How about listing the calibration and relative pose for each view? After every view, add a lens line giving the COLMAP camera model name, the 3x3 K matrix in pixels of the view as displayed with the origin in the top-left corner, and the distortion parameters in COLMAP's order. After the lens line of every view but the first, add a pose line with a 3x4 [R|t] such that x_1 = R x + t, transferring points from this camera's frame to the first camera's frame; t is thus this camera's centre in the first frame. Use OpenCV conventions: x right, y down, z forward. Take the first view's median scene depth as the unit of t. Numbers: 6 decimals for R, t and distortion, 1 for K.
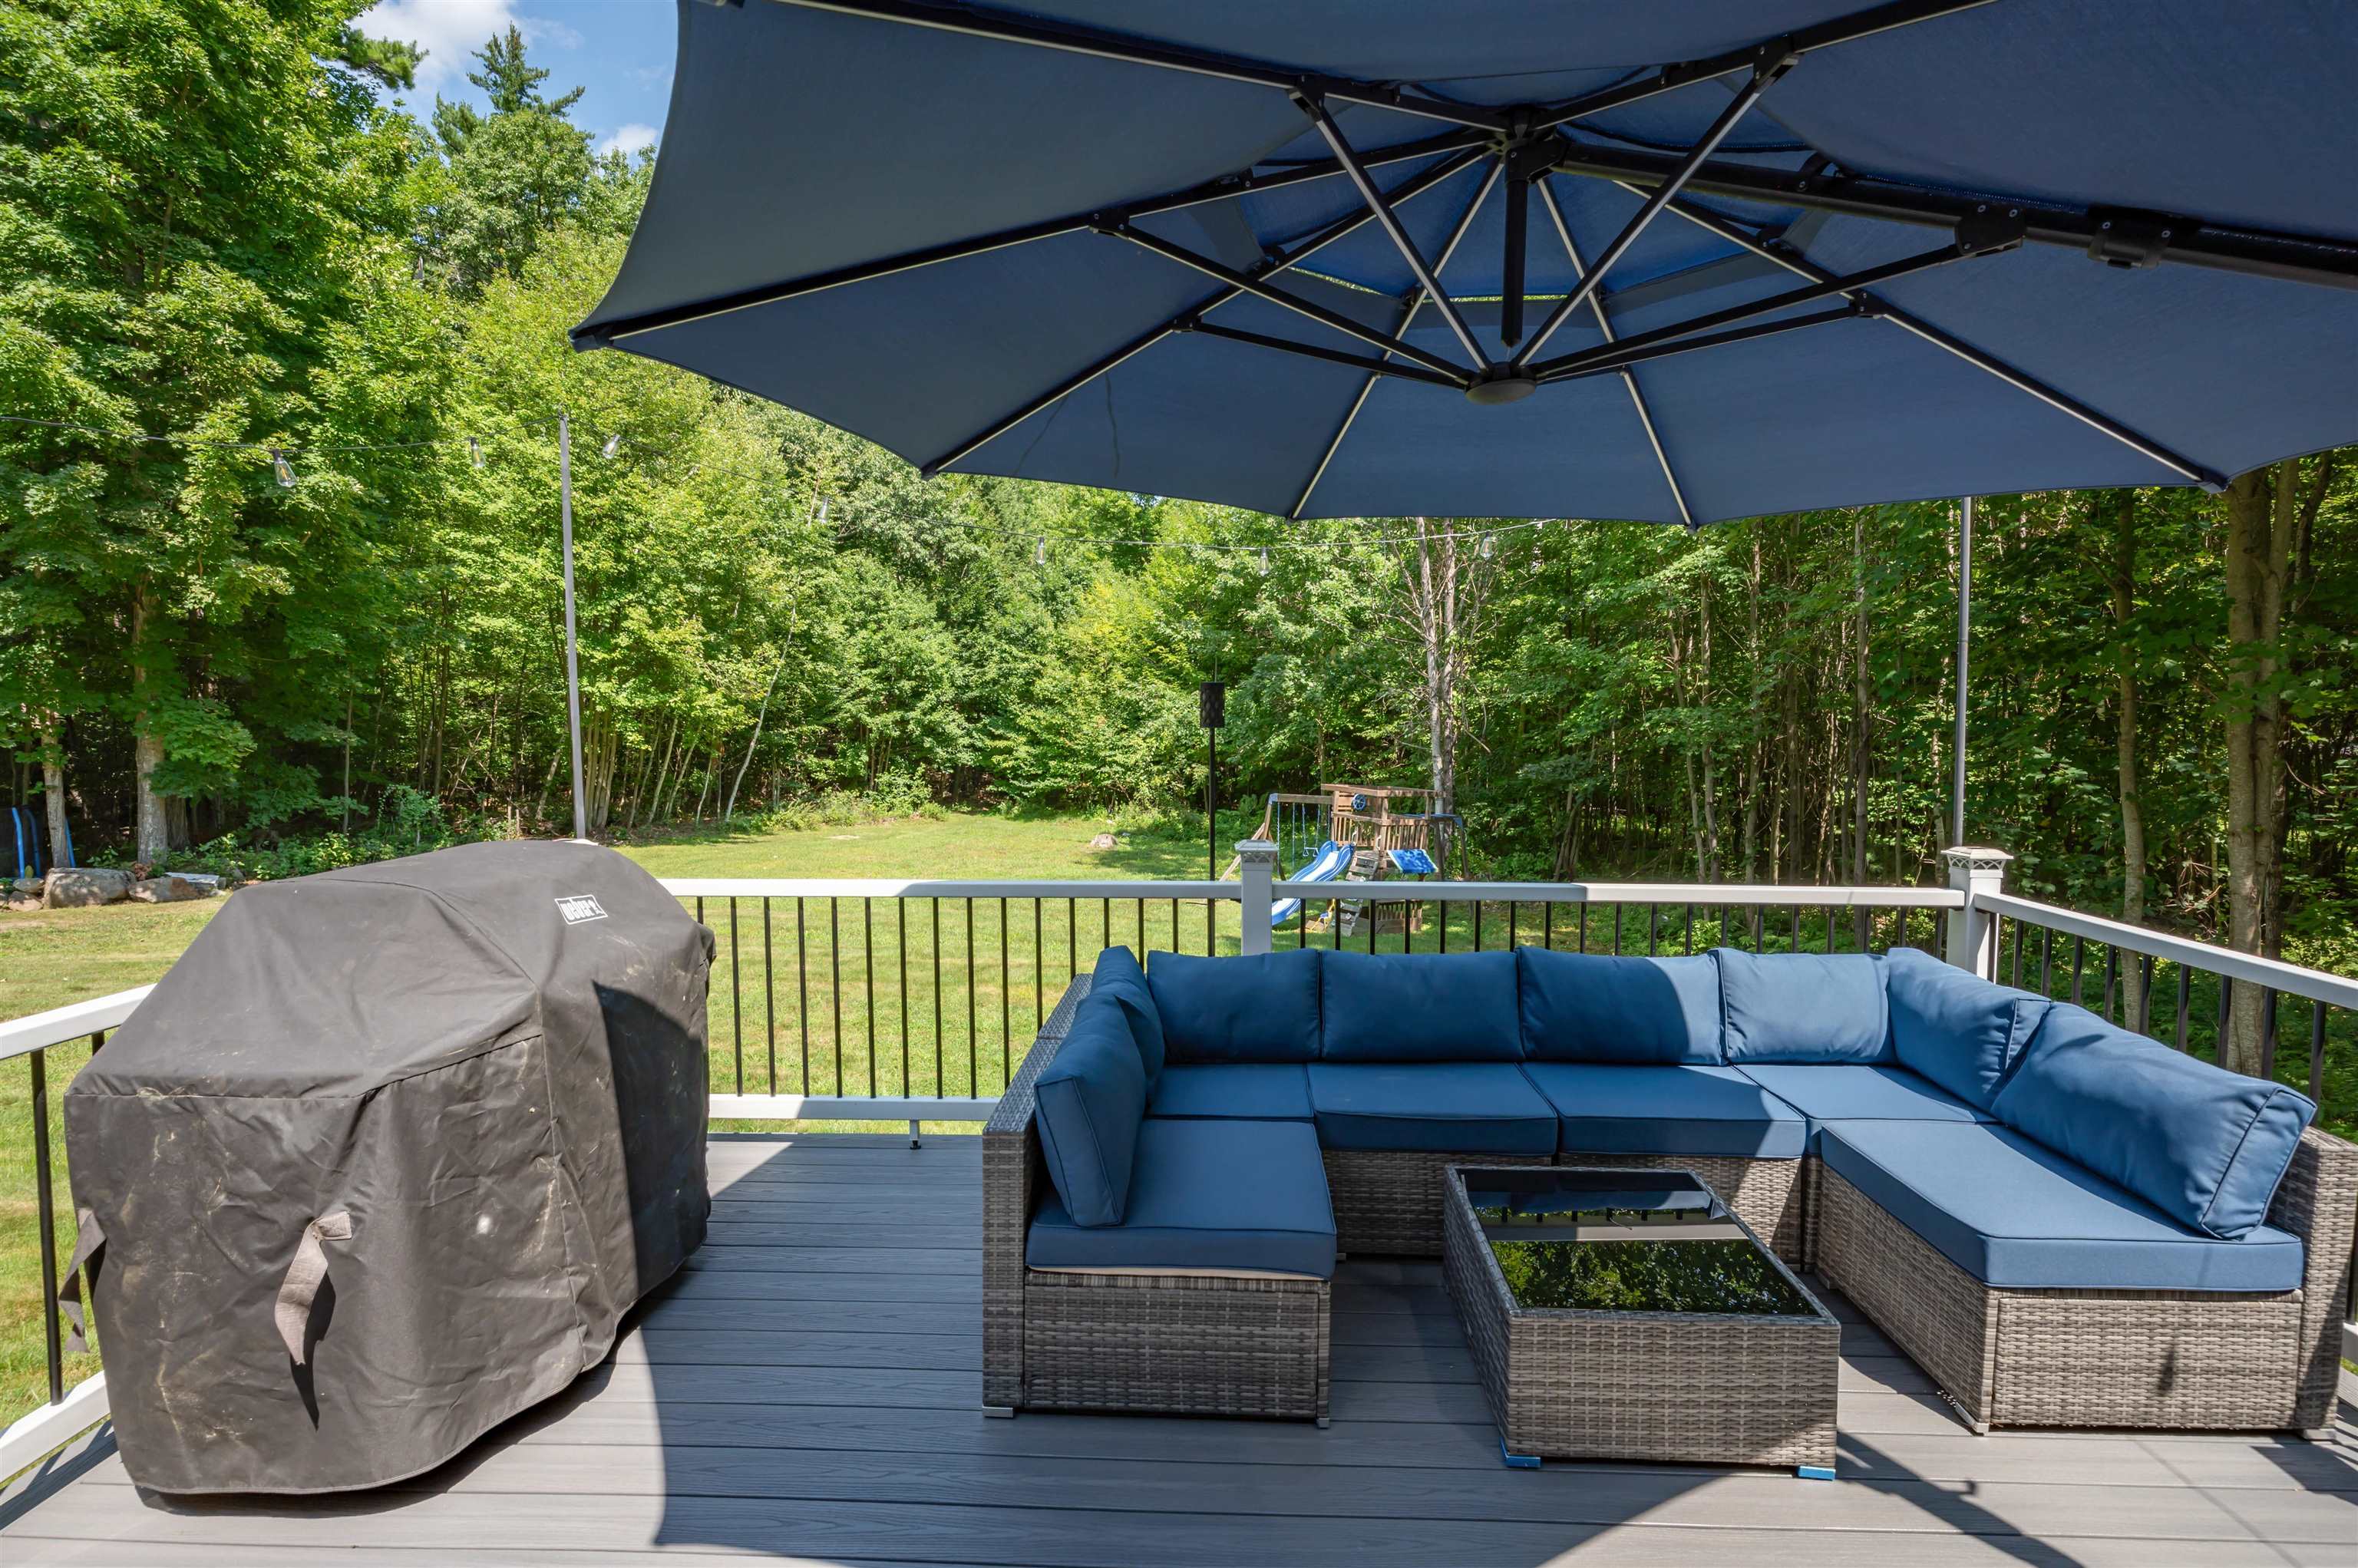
lens RADIAL K [[1114.3, 0, 1204.8], [0, 1114.3, 792.4], [0, 0, 1]] dist [-0.000768, -0.000606]
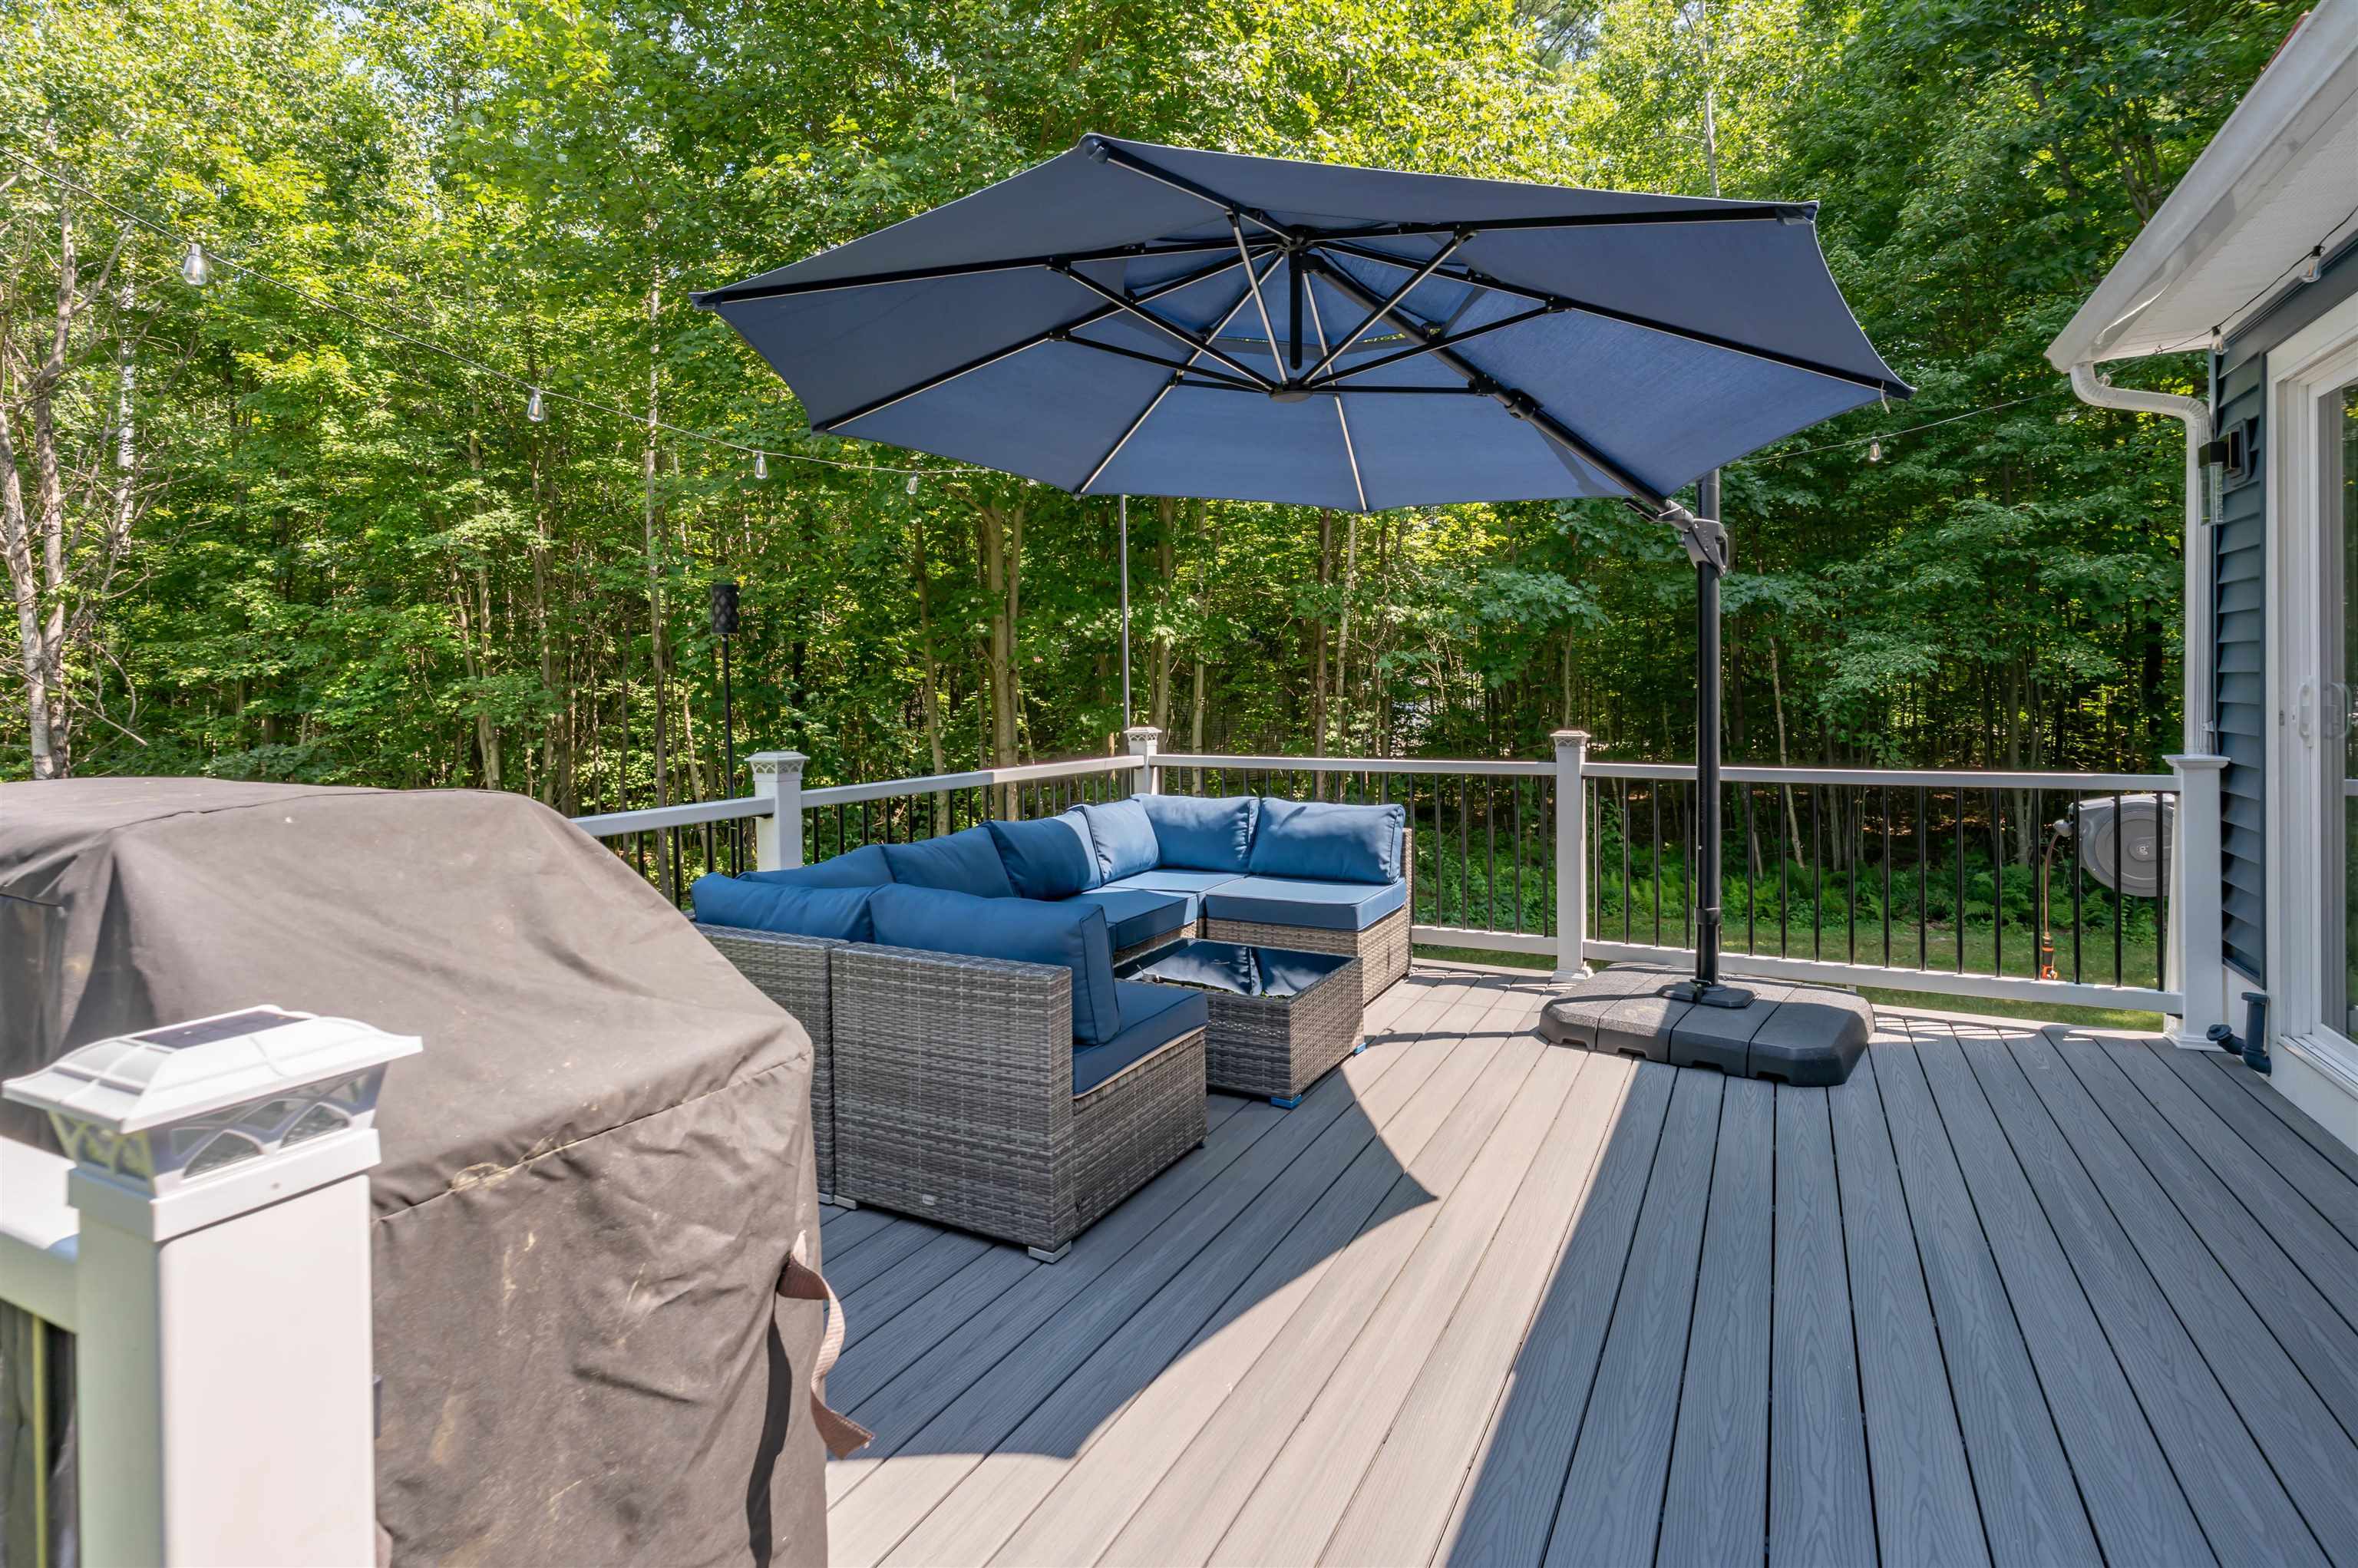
lens RADIAL K [[1134.3, 0, 1181.0], [0, 1134.3, 707.4], [0, 0, 1]] dist [0.001747, -0.000647]
pose [[0.444242, -0.024668, 0.895567, -0.853762], [0.084074, 0.996357, -0.014260, 0.060937], [-0.891953, 0.081629, 0.444698, 0.312573]]
